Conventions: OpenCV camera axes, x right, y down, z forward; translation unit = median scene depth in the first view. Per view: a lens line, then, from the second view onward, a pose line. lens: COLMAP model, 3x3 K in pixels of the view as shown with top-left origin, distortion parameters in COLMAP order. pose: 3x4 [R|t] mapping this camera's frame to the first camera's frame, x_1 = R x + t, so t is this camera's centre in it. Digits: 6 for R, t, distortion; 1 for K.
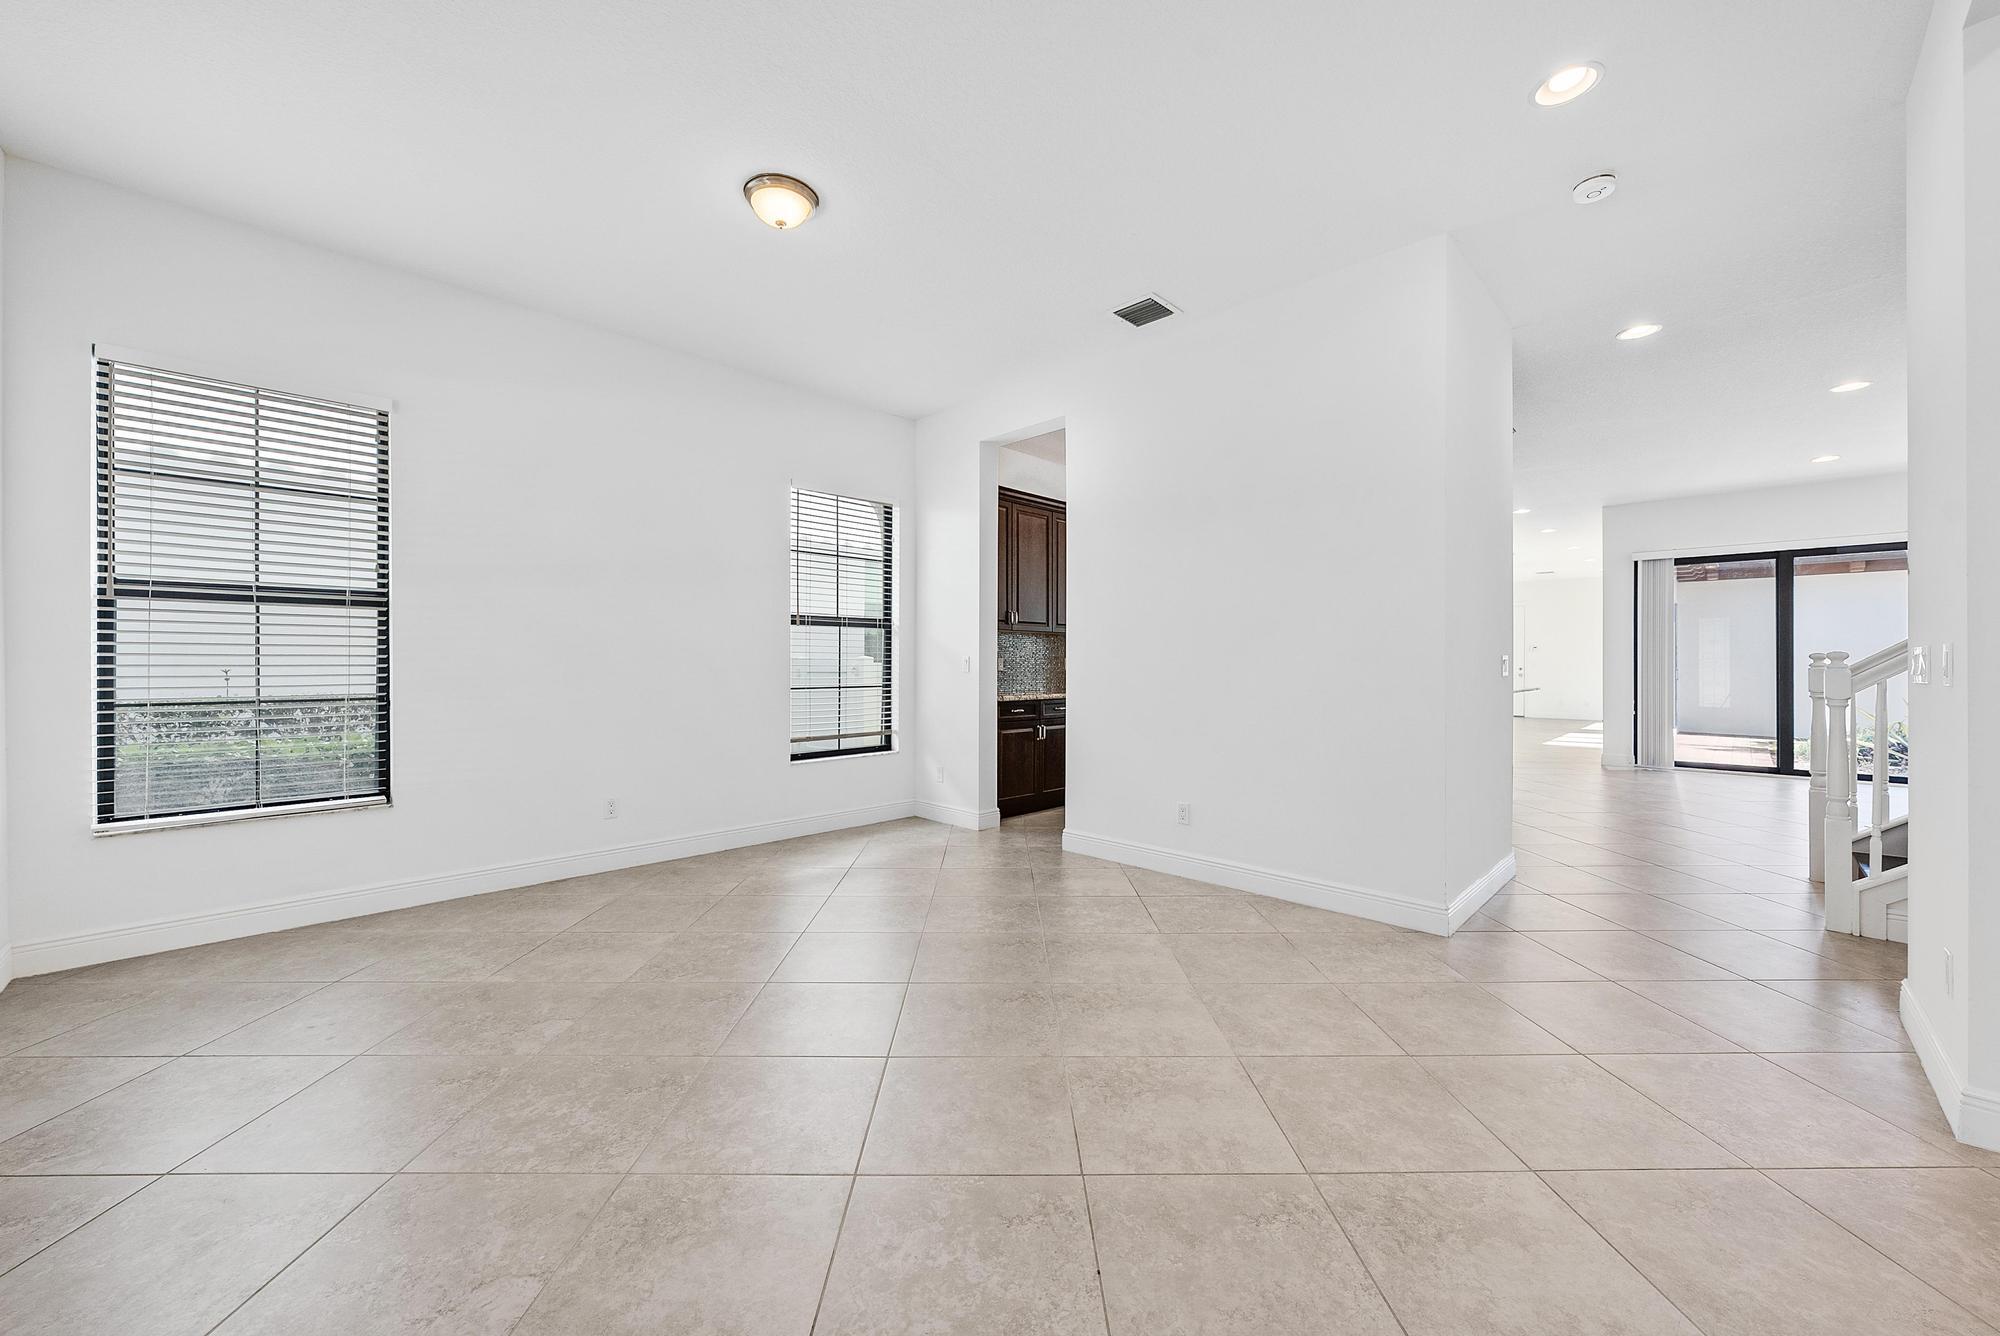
lens RADIAL K [[765.9, 0, 1000.3], [0, 765.9, 661.6], [0, 0, 1]] dist [-0.011106, 0.000032]
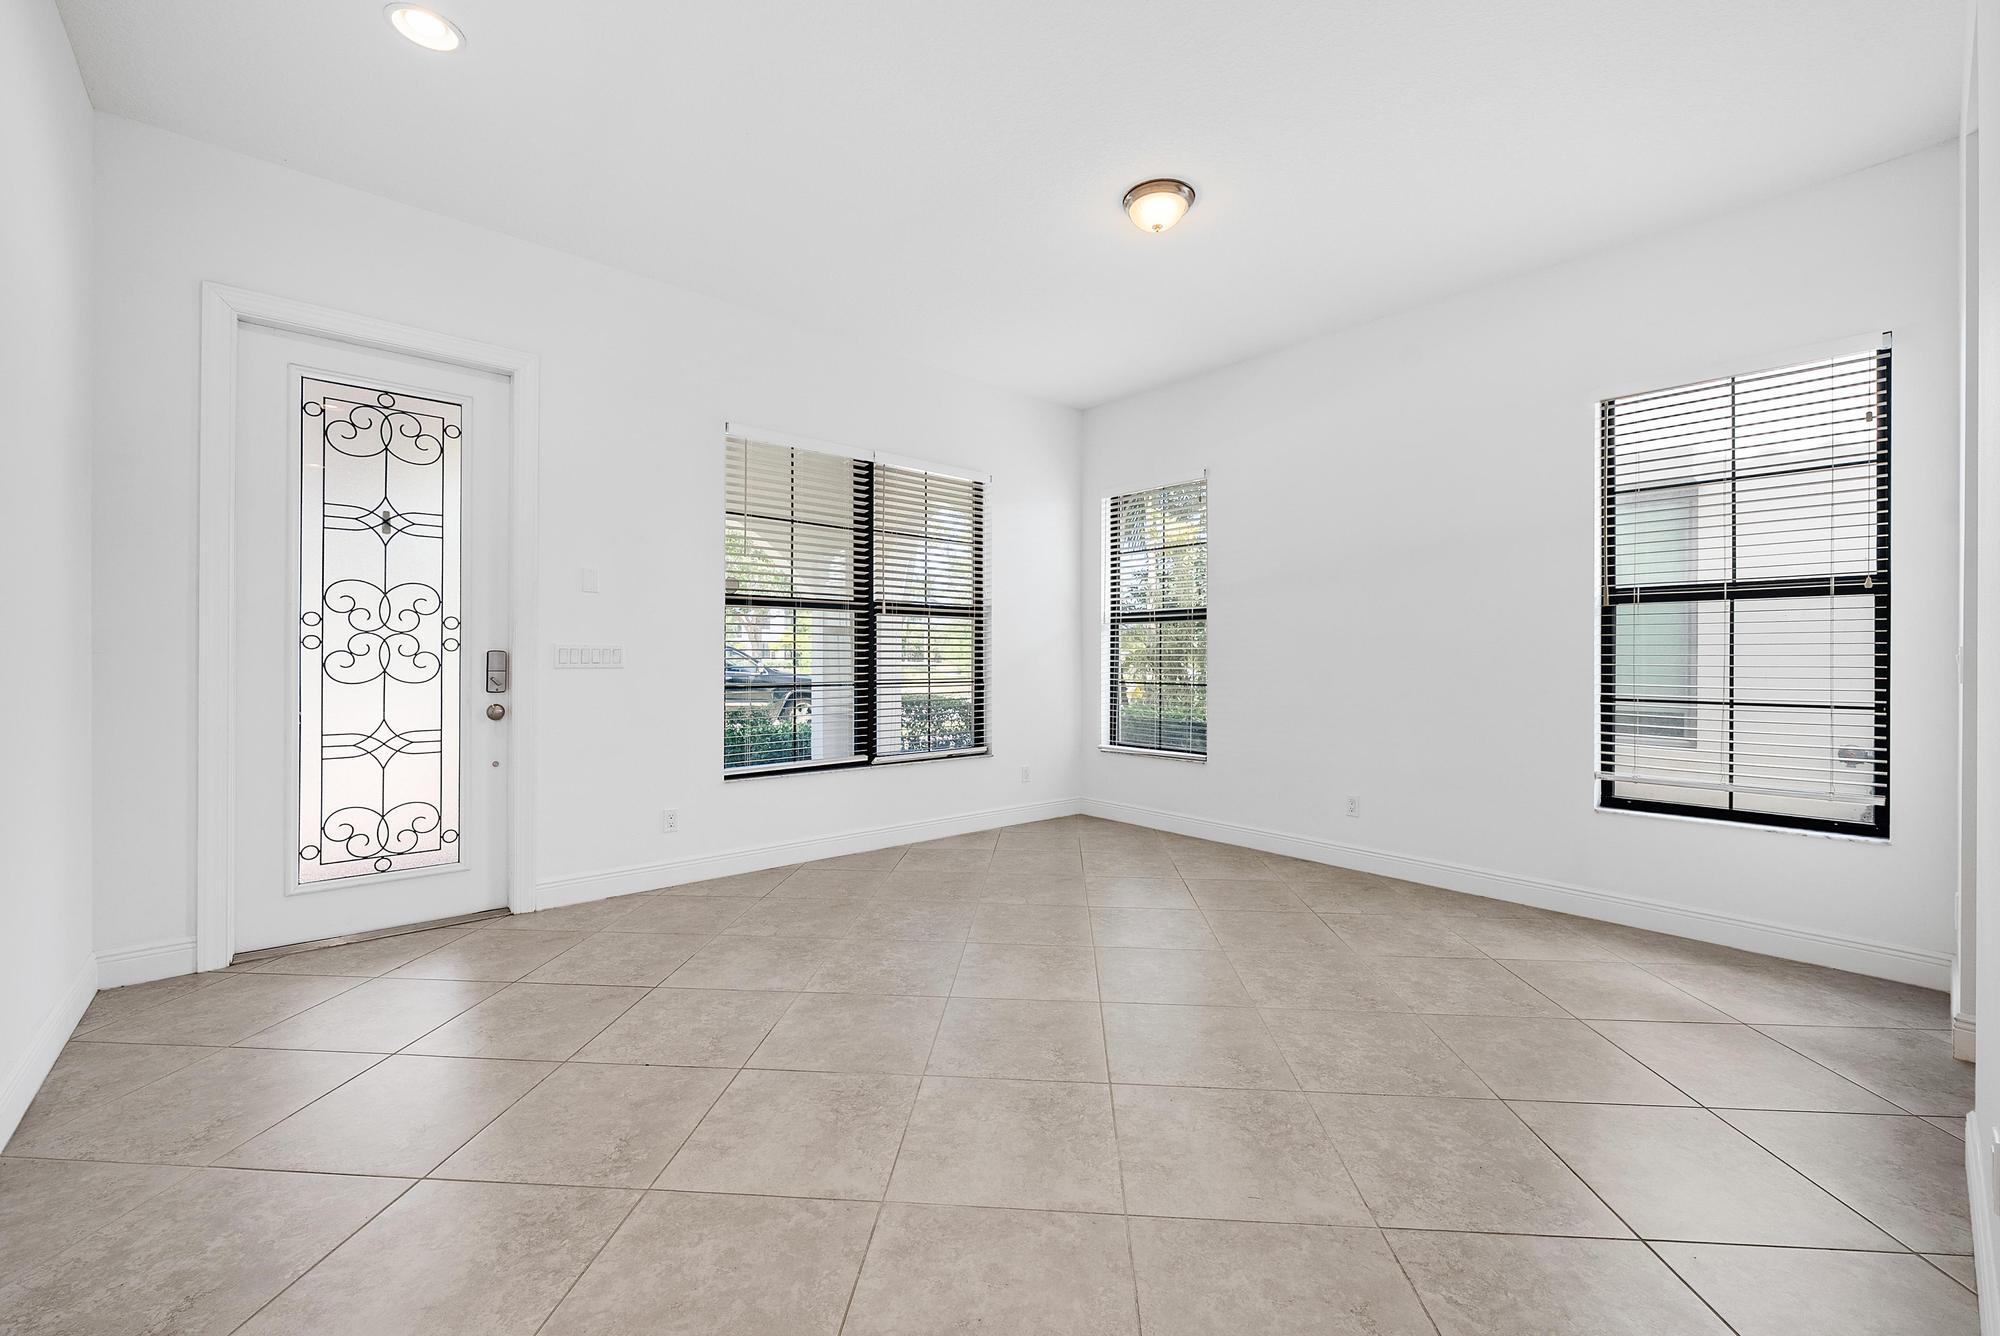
lens RADIAL K [[806.9, 0, 999.1], [0, 806.9, 655.3], [0, 0, 1]] dist [-0.000339, -0.000523]
pose [[-0.084448, -0.004538, -0.996418, 0.670894], [-0.003364, 0.999985, -0.004269, 0.002544], [0.996422, 0.002992, -0.084462, 0.740236]]
